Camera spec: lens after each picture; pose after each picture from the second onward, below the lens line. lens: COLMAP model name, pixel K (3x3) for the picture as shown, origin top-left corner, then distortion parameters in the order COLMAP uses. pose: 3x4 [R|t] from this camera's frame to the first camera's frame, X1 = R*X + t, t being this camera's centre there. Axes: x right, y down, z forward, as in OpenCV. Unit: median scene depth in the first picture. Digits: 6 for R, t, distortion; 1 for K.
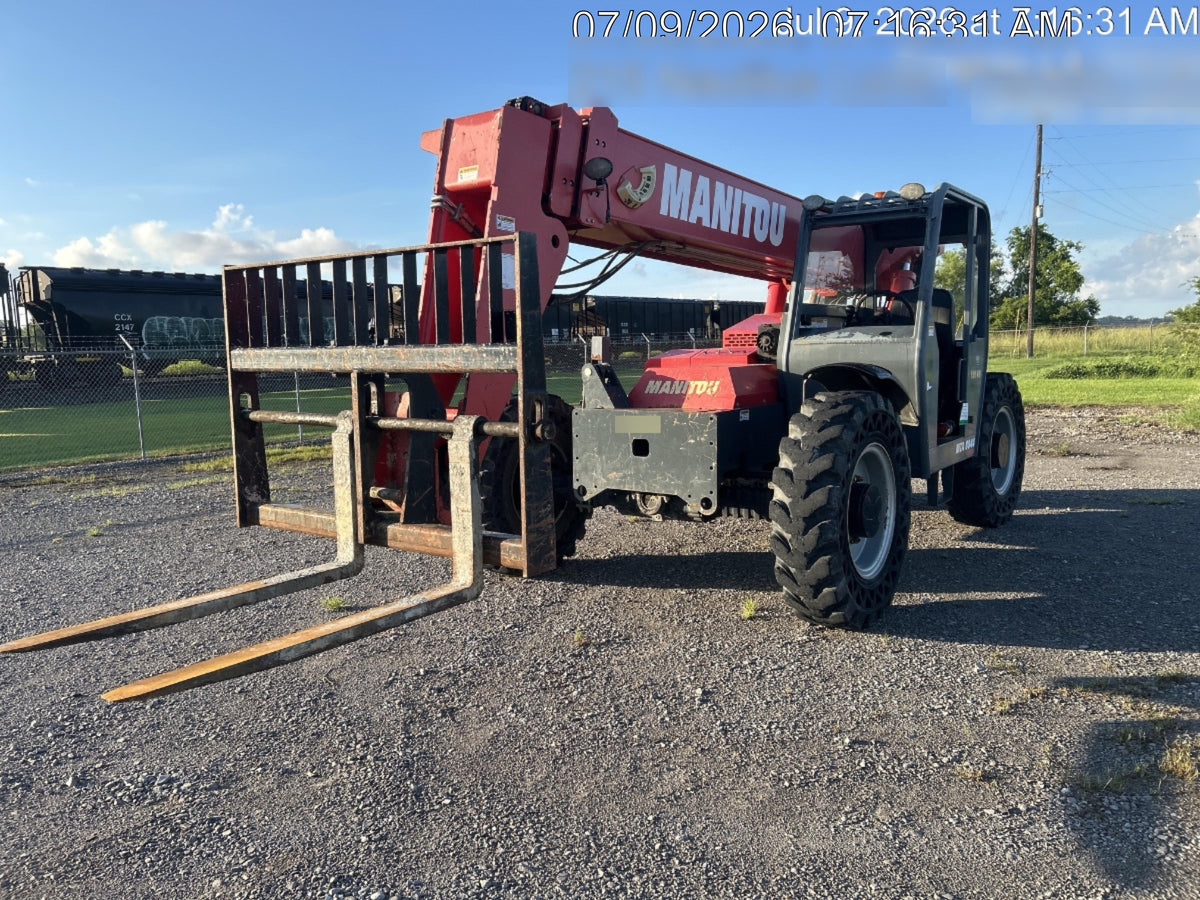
lens RADIAL K [[903.2, 0, 605.0], [0, 903.2, 459.9], [0, 0, 1]] dist [0.047175, -0.045343]
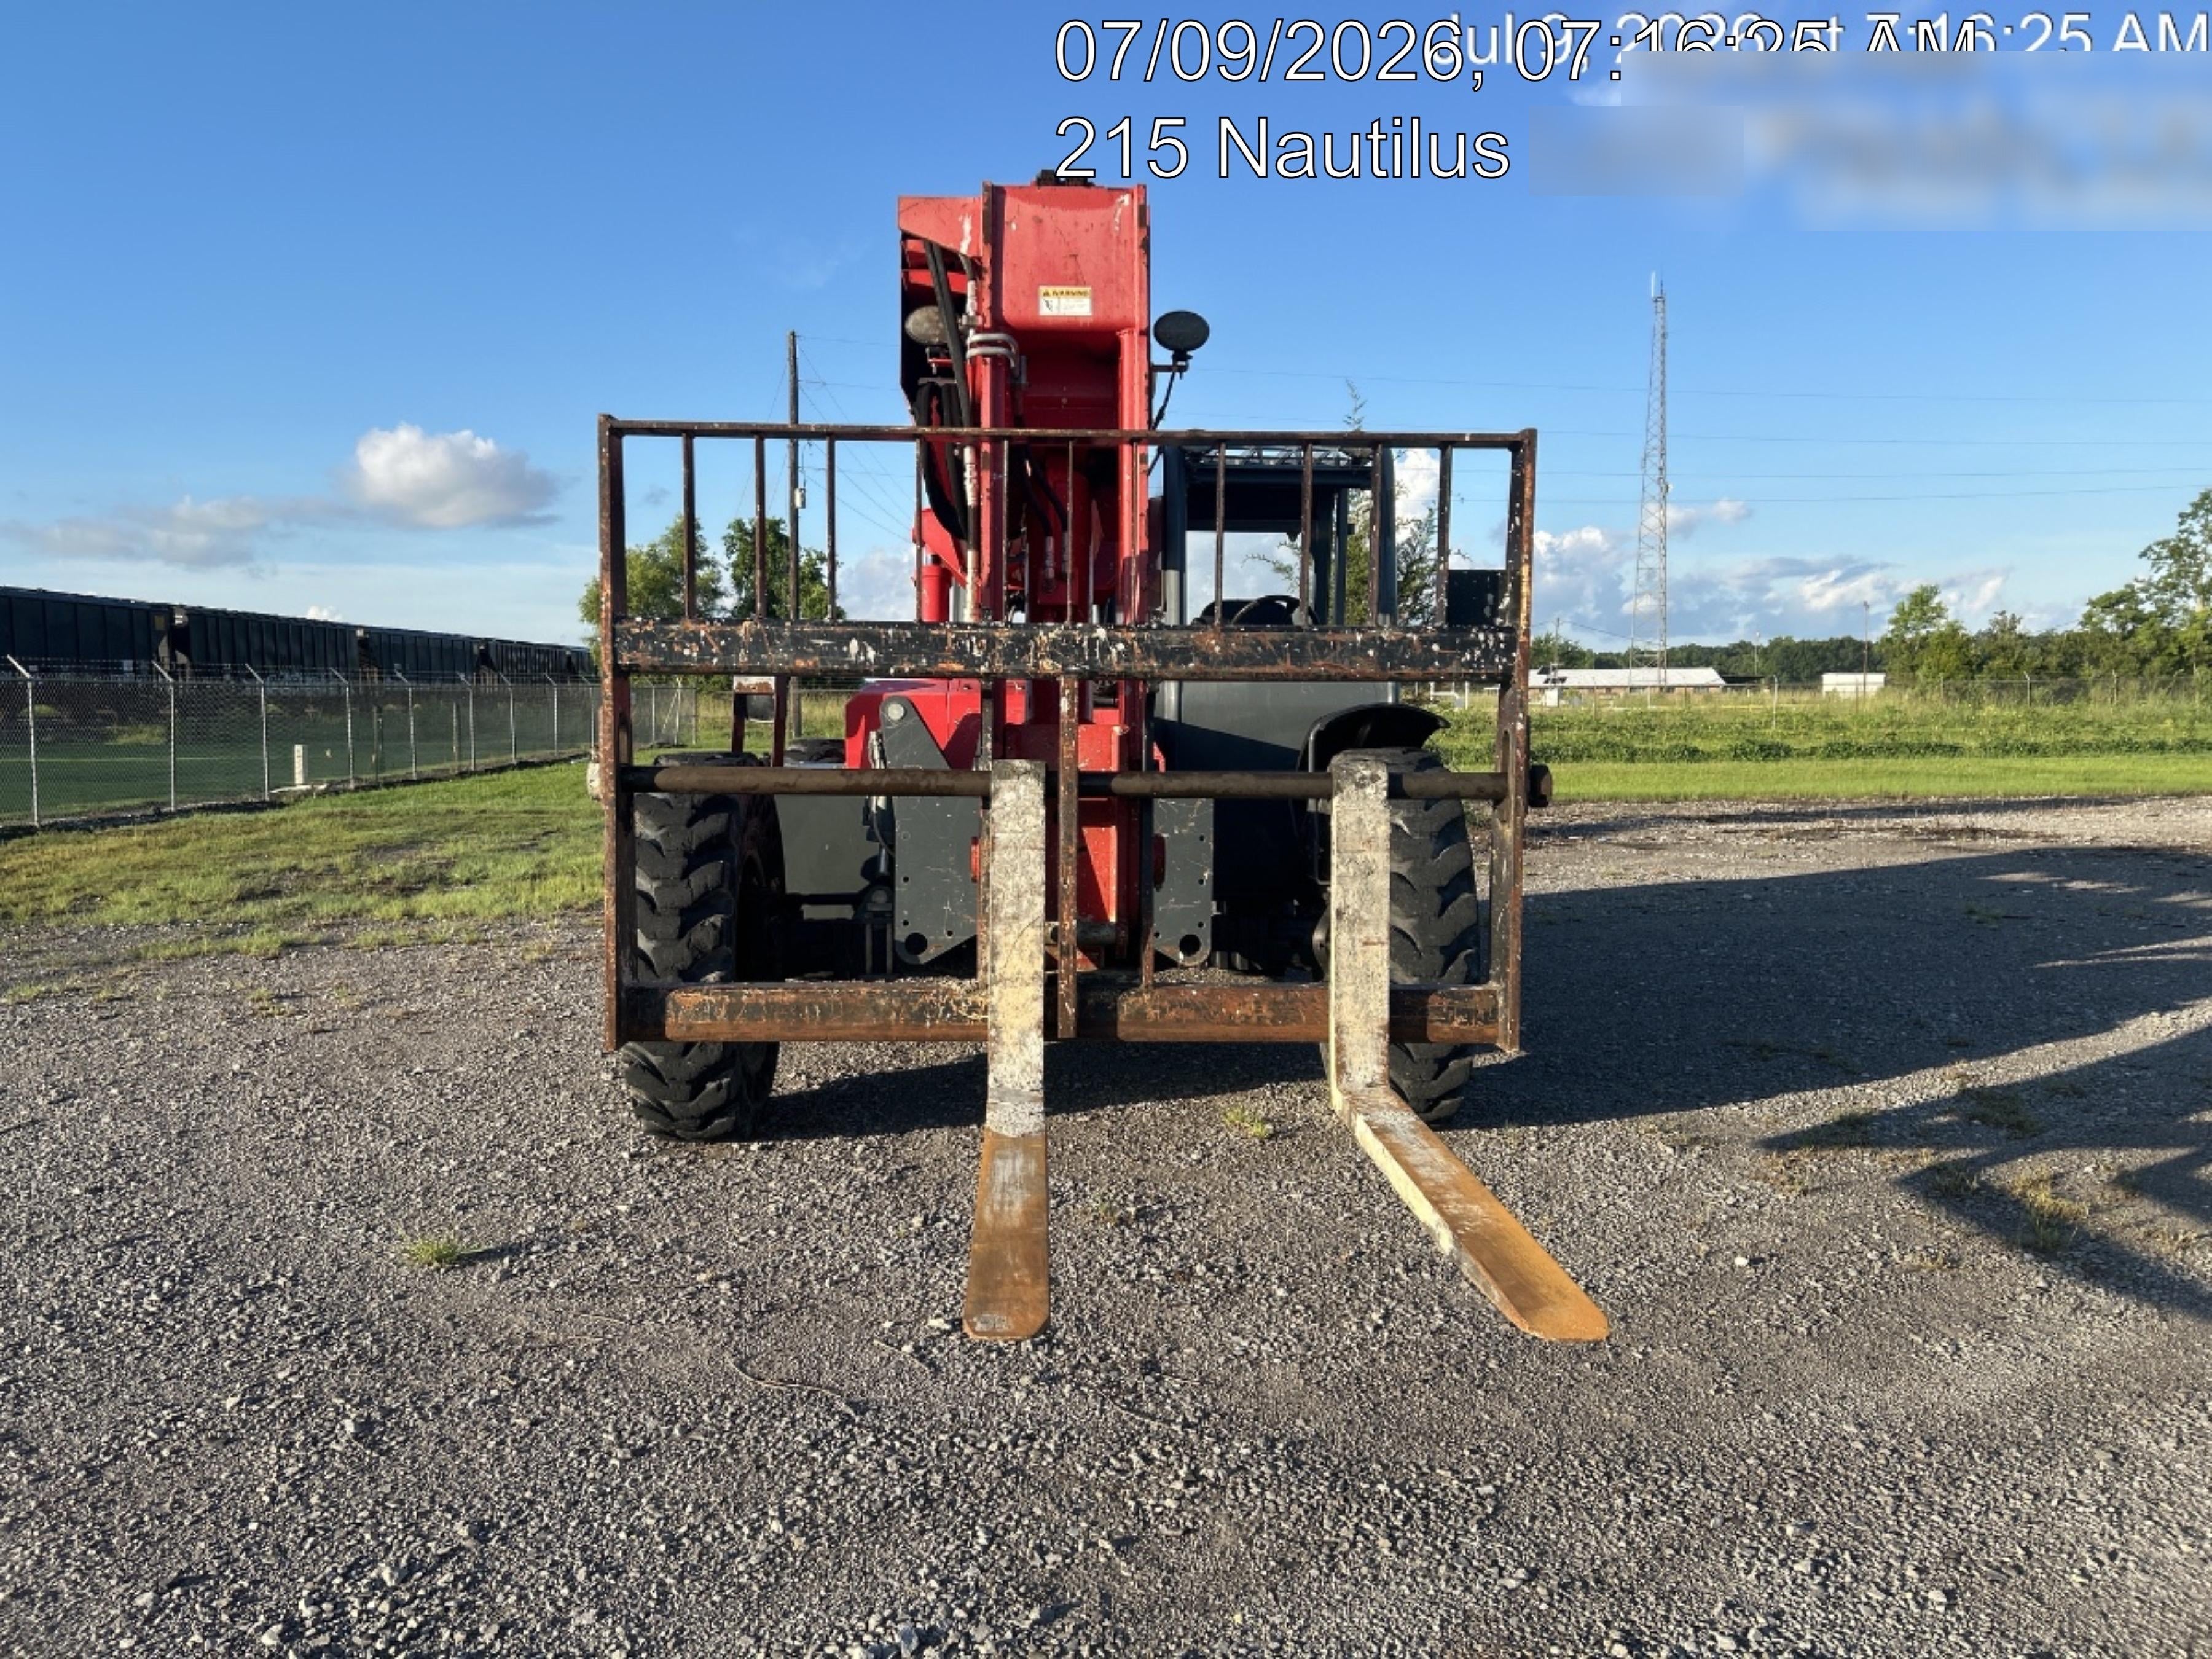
lens RADIAL K [[1664.9, 0, 1071.2], [0, 1664.9, 824.5], [0, 0, 1]] dist [0.047175, -0.045343]
pose [[0.783248, -0.015068, 0.621527, -0.602424], [0.052760, 0.997711, -0.042300, 0.012907], [-0.619467, 0.065923, 0.782250, 0.229965]]
